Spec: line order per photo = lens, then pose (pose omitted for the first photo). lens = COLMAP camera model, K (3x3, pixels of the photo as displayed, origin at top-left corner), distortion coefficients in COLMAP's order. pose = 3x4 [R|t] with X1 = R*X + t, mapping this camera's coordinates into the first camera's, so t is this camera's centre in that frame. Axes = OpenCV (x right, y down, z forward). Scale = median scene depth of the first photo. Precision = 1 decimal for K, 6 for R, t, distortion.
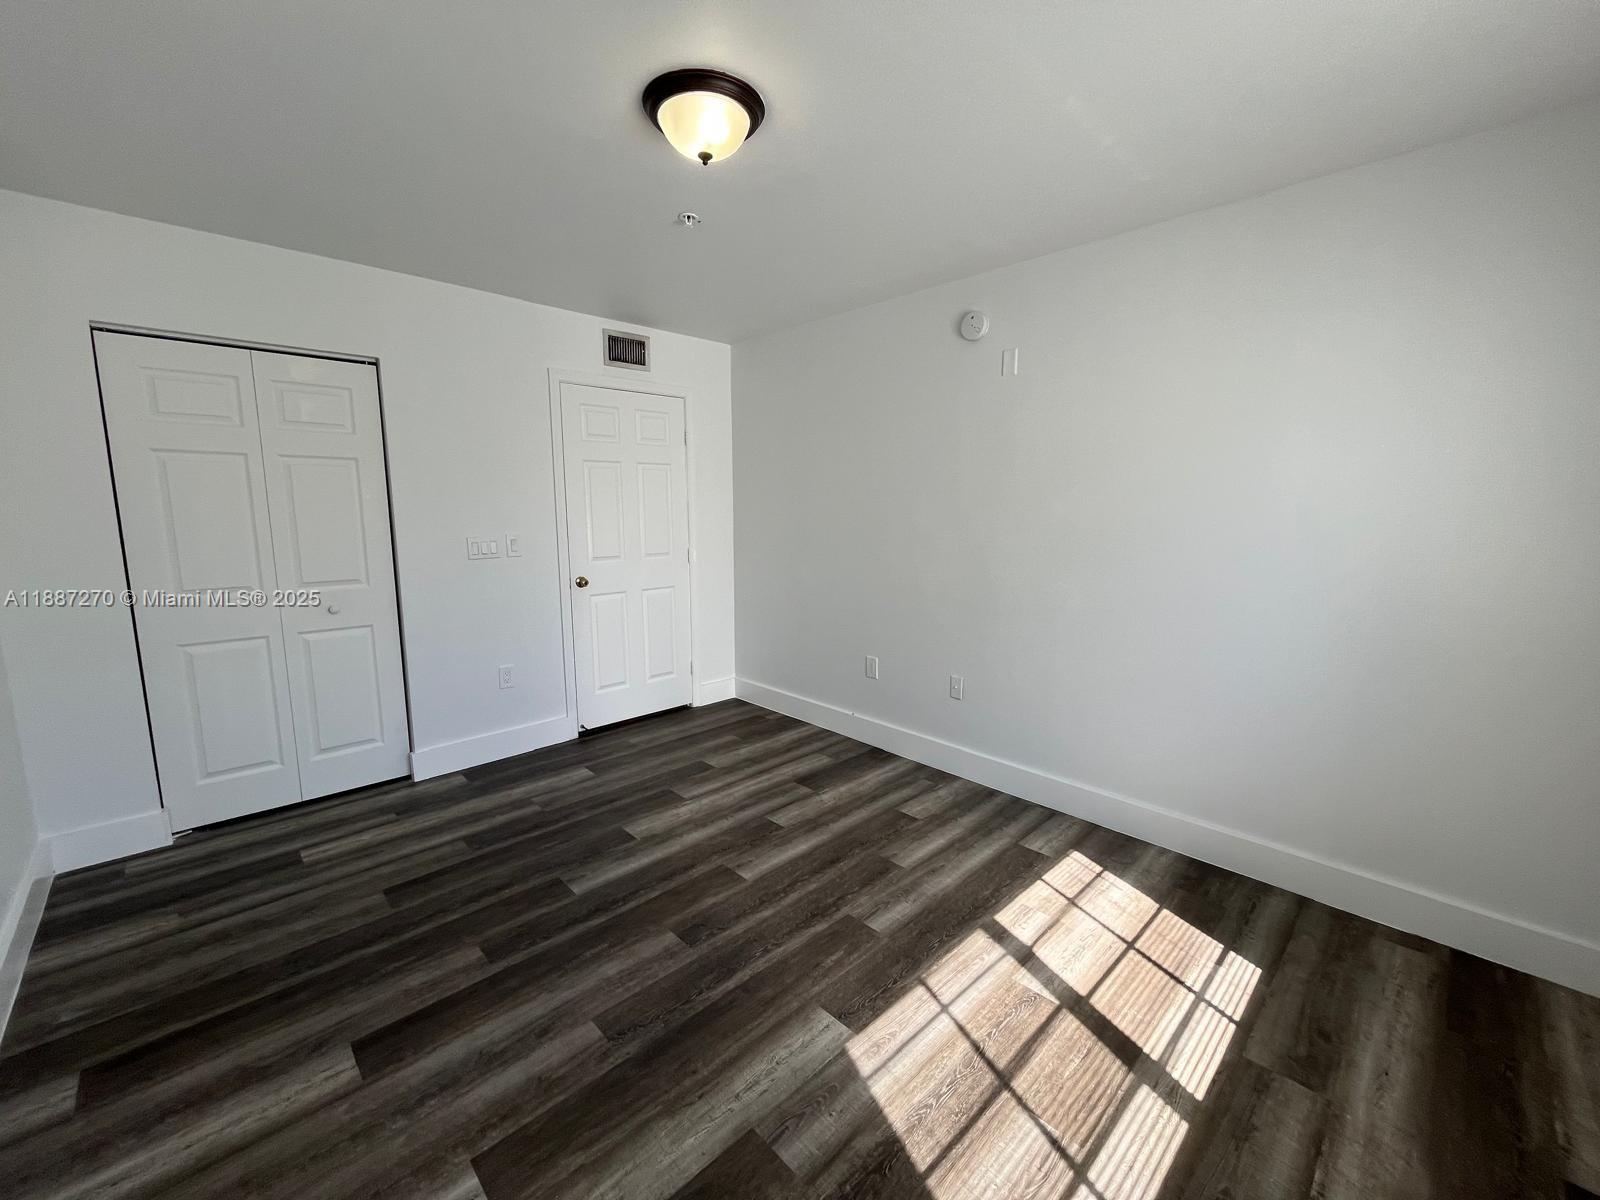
lens RADIAL K [[644.0, 0, 801.0], [0, 644.0, 597.0], [0, 0, 1]] dist [-0.000588, -0.000106]
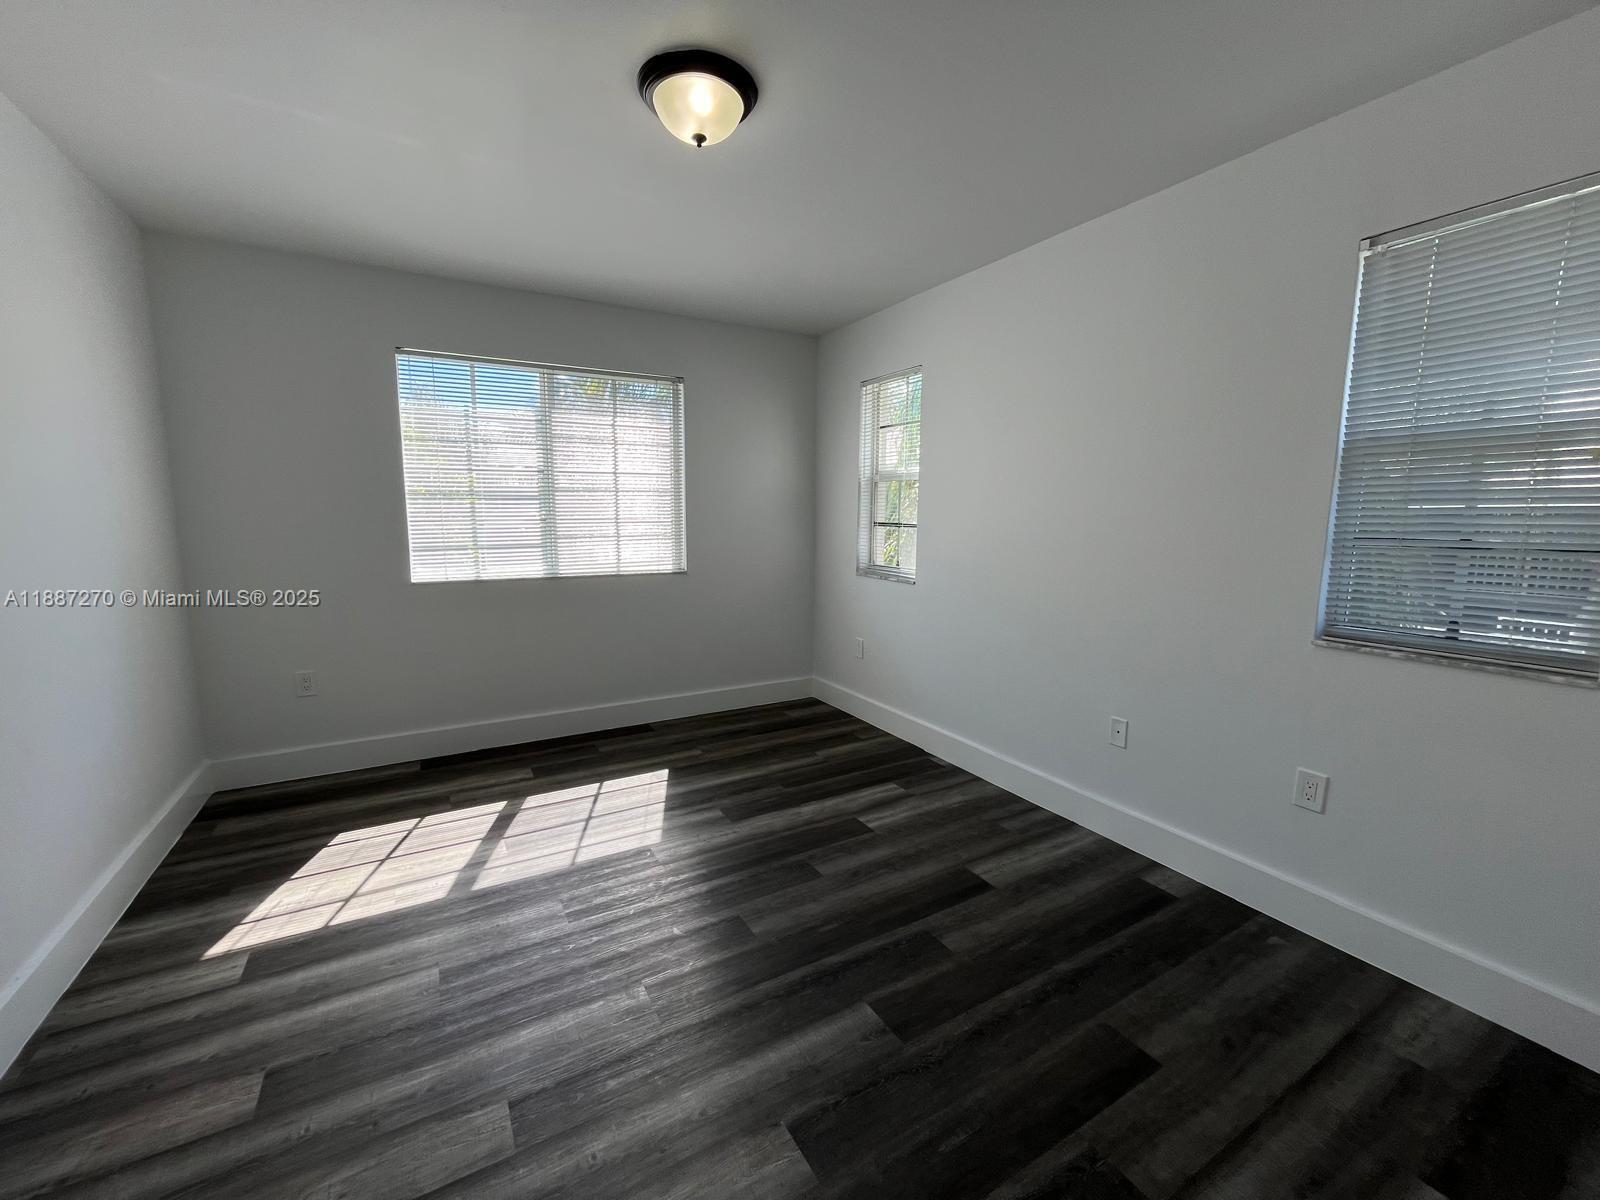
lens RADIAL K [[644.0, 0, 801.0], [0, 644.0, 597.0], [0, 0, 1]] dist [-0.000588, -0.000106]
pose [[-0.971039, -0.038397, 0.235813, -0.500600], [0.027123, 0.962904, 0.268478, -0.224254], [-0.237375, 0.267099, -0.933976, 1.838794]]
